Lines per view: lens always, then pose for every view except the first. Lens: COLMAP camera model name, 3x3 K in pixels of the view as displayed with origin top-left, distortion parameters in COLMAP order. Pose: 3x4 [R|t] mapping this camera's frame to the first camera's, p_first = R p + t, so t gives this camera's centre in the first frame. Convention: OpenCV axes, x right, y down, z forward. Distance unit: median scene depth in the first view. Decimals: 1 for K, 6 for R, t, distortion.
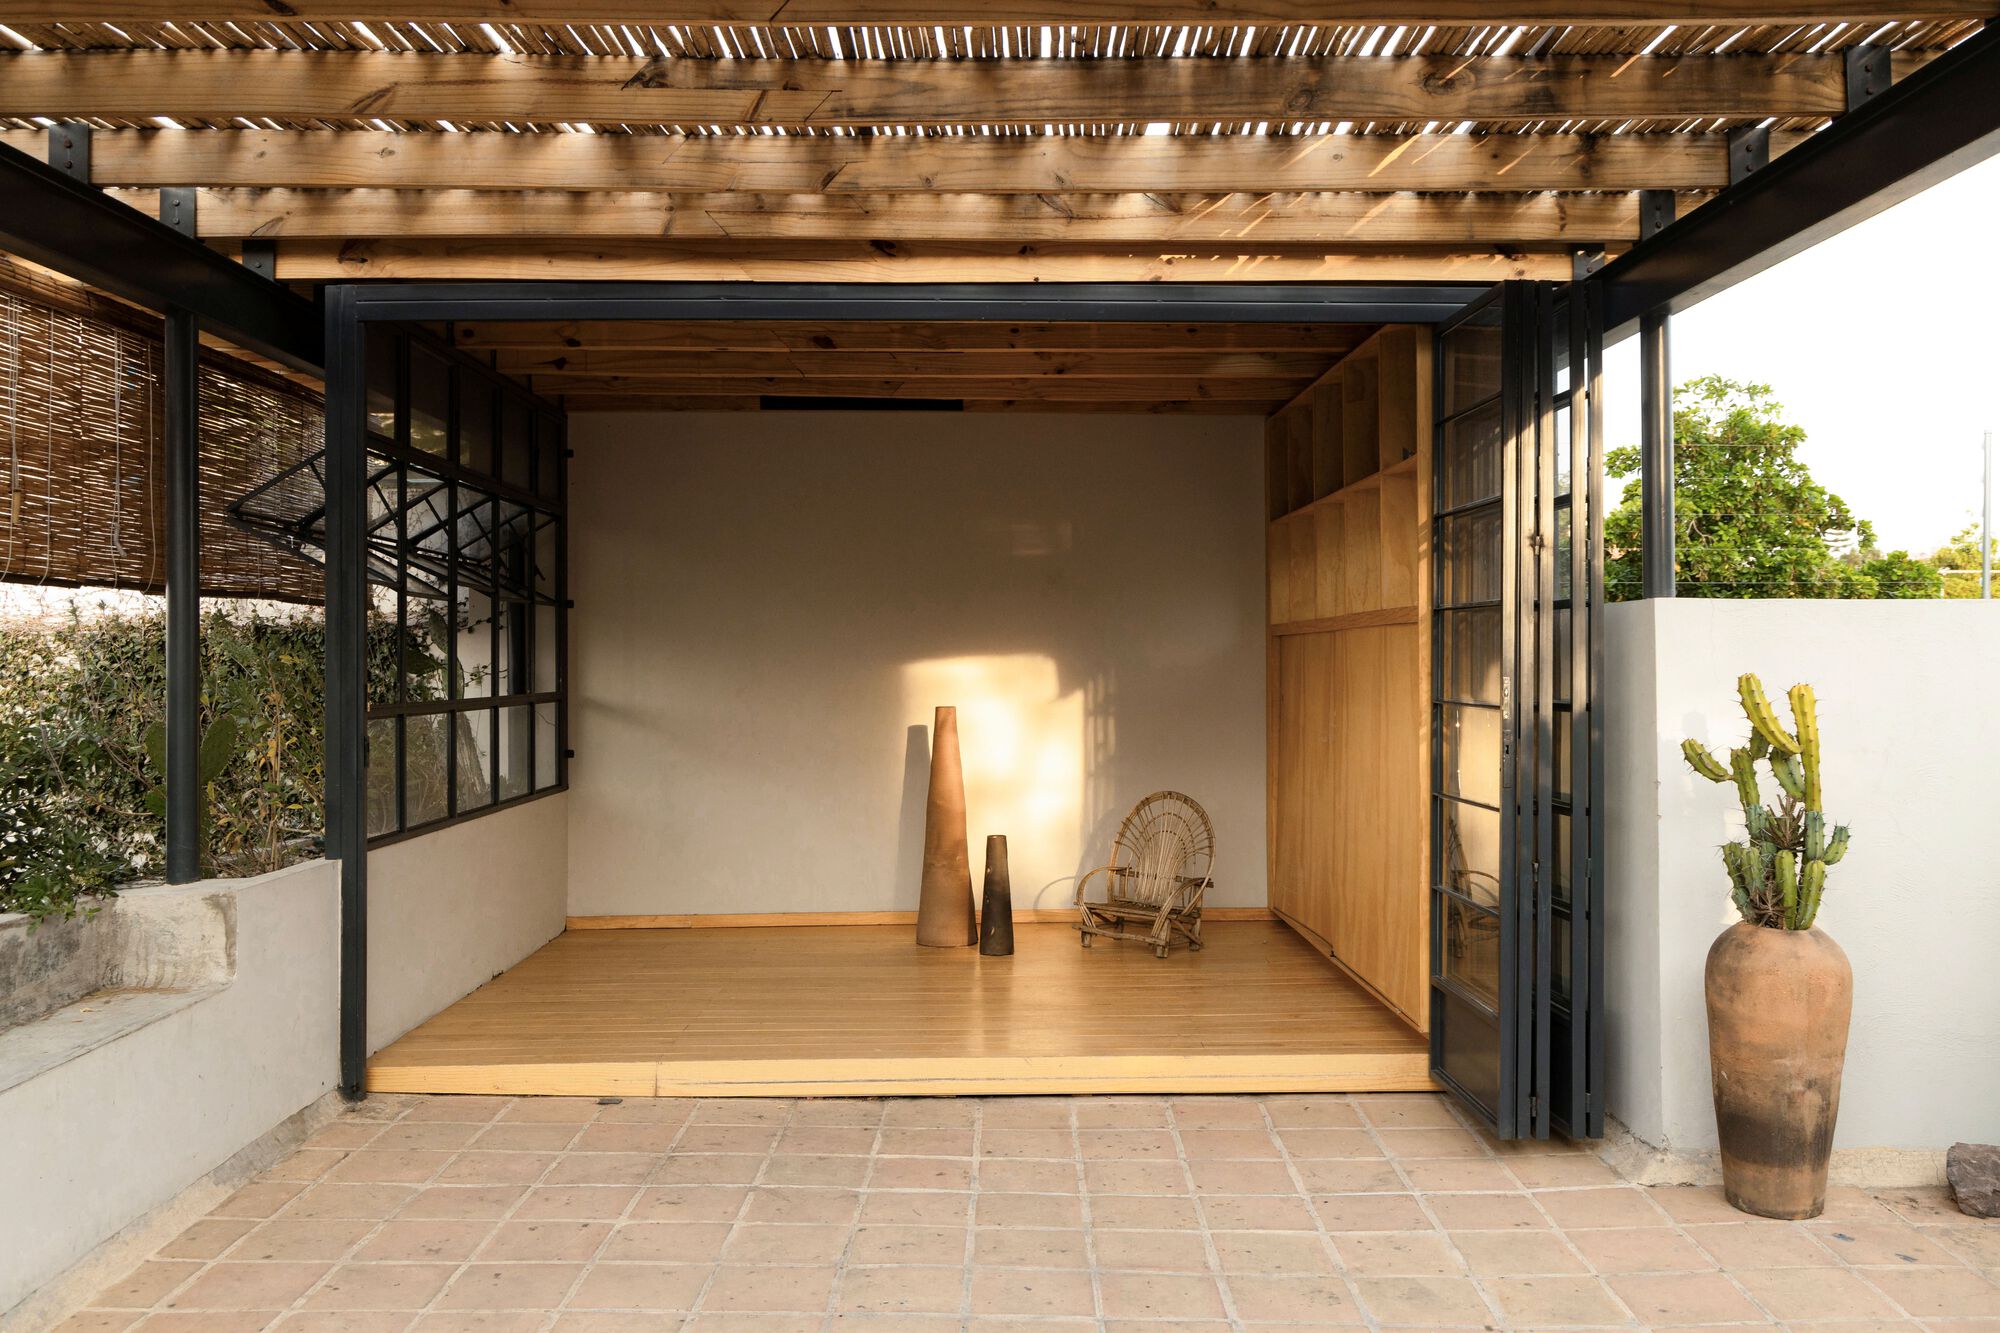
lens RADIAL K [[1728.6, 0, 1000.0], [0, 1728.6, 666.5], [0, 0, 1]] dist [-0.019482, 0.015336]
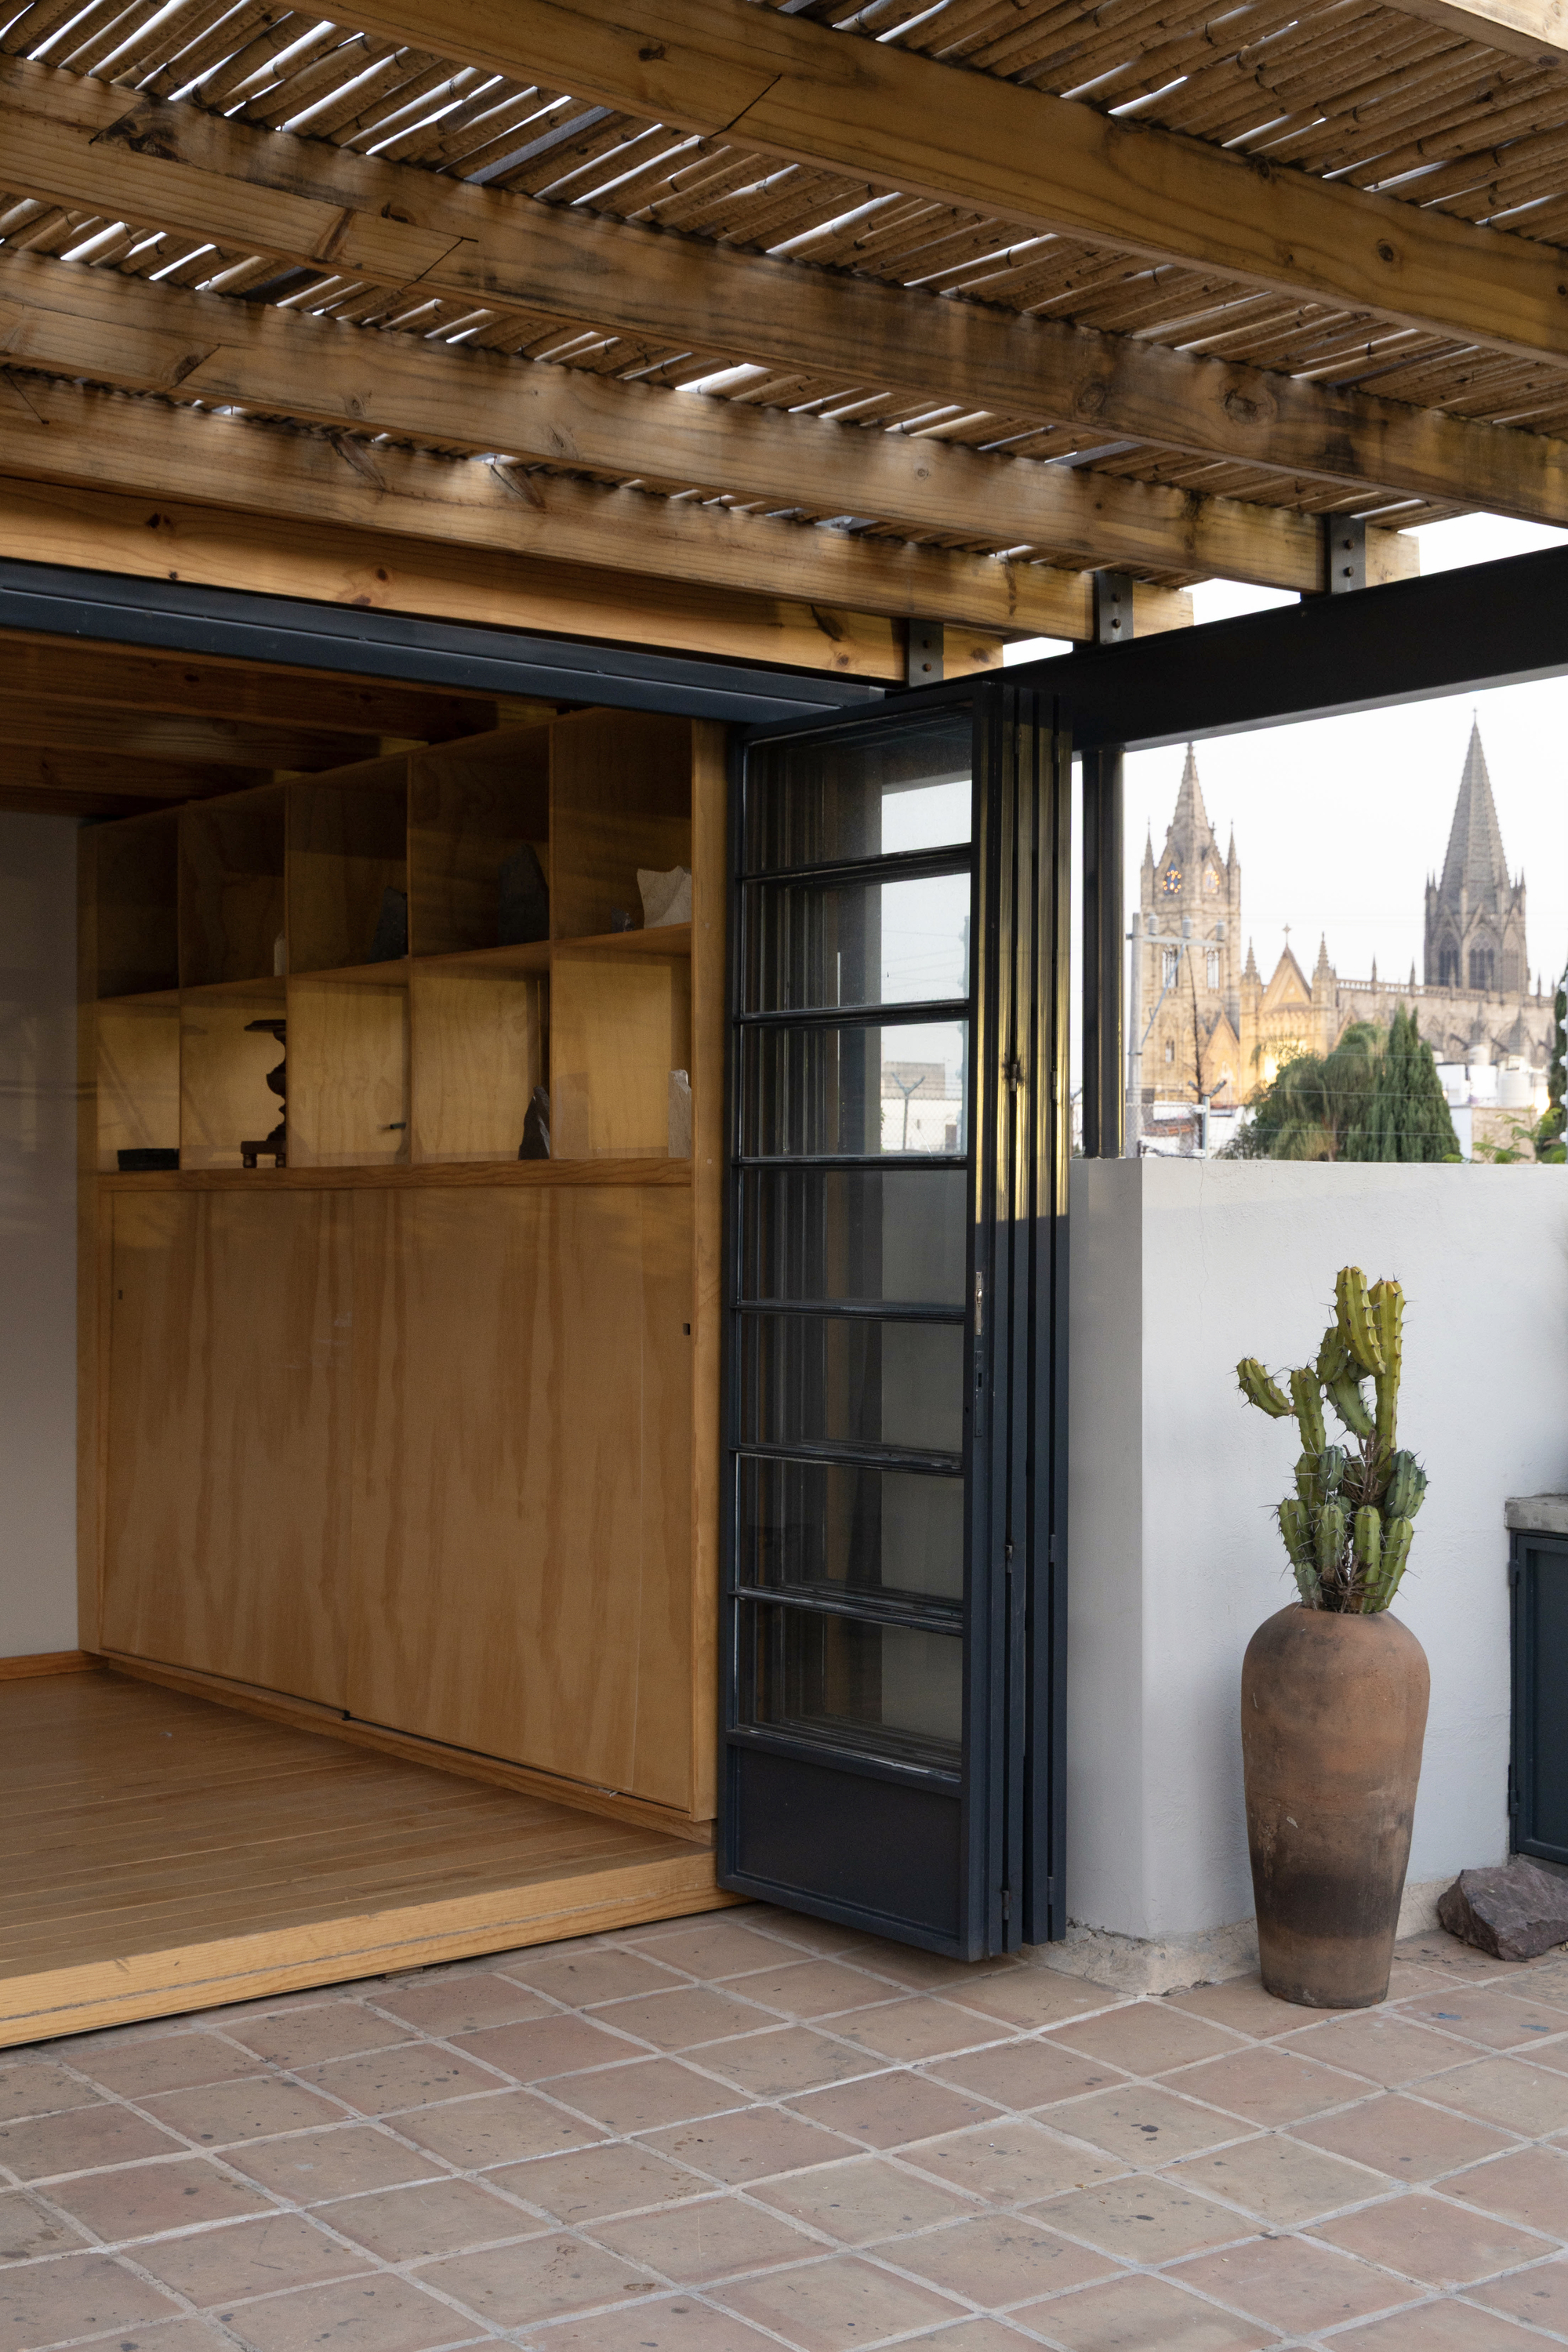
lens RADIAL K [[2787.3, 0, 786.1], [0, 2787.3, 1234.4], [0, 0, 1]] dist [0.025436, 0.084758]
pose [[0.808153, -0.008501, 0.588912, -0.369665], [0.004832, 0.999958, 0.007803, -0.016358], [-0.588953, -0.003461, 0.808160, 0.150939]]
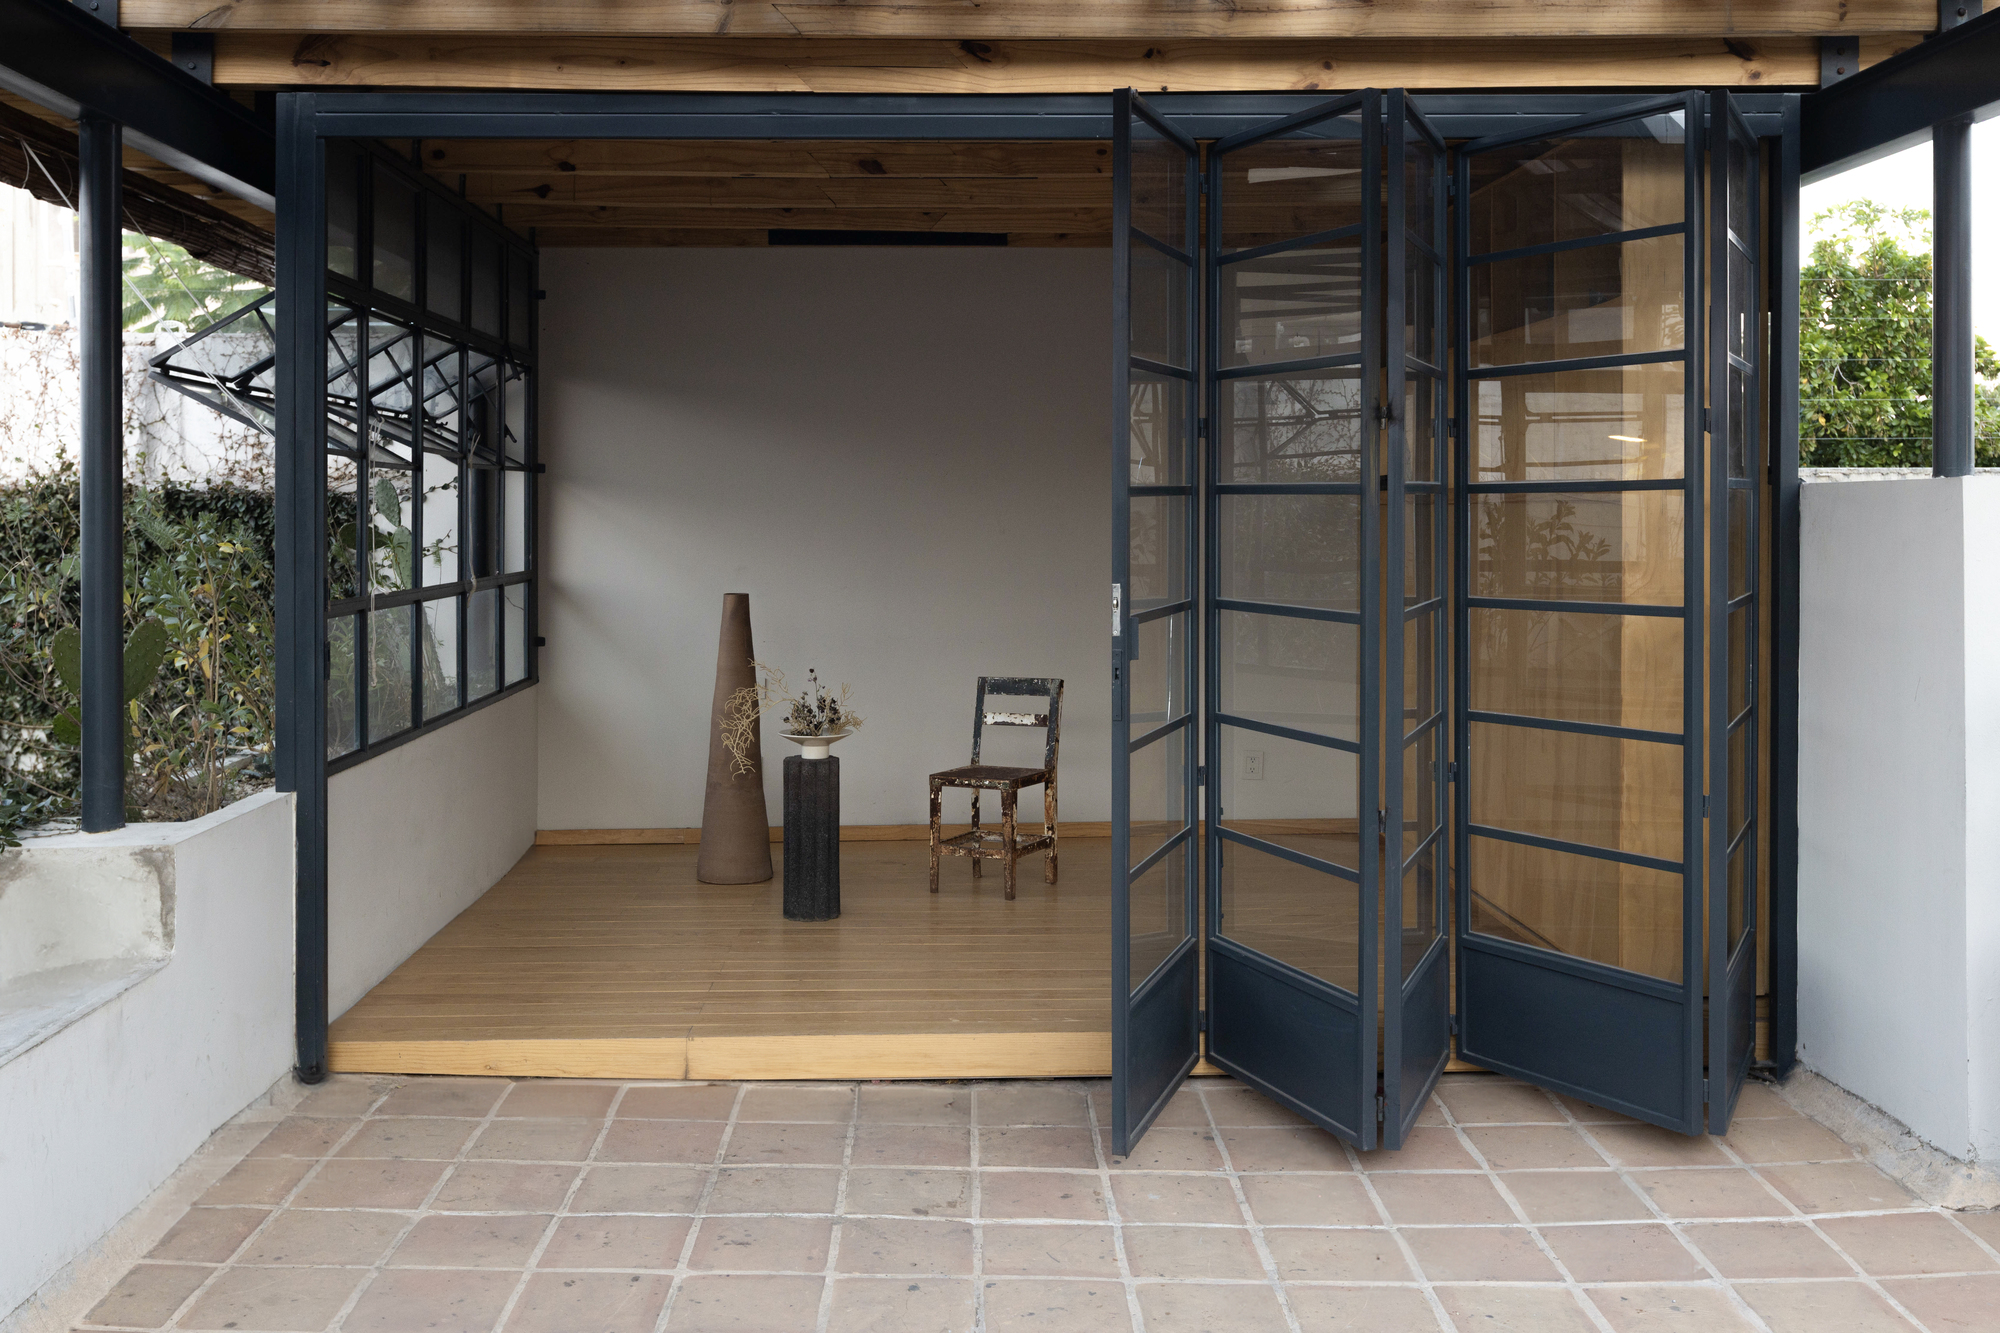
lens RADIAL K [[1880.9, 0, 995.4], [0, 1880.9, 507.8], [0, 0, 1]] dist [0.068624, -0.110447]
pose [[0.999906, -0.005146, 0.012736, -0.071482], [0.005228, 0.999966, -0.006337, -0.019671], [-0.012703, 0.006403, 0.999899, 0.105213]]
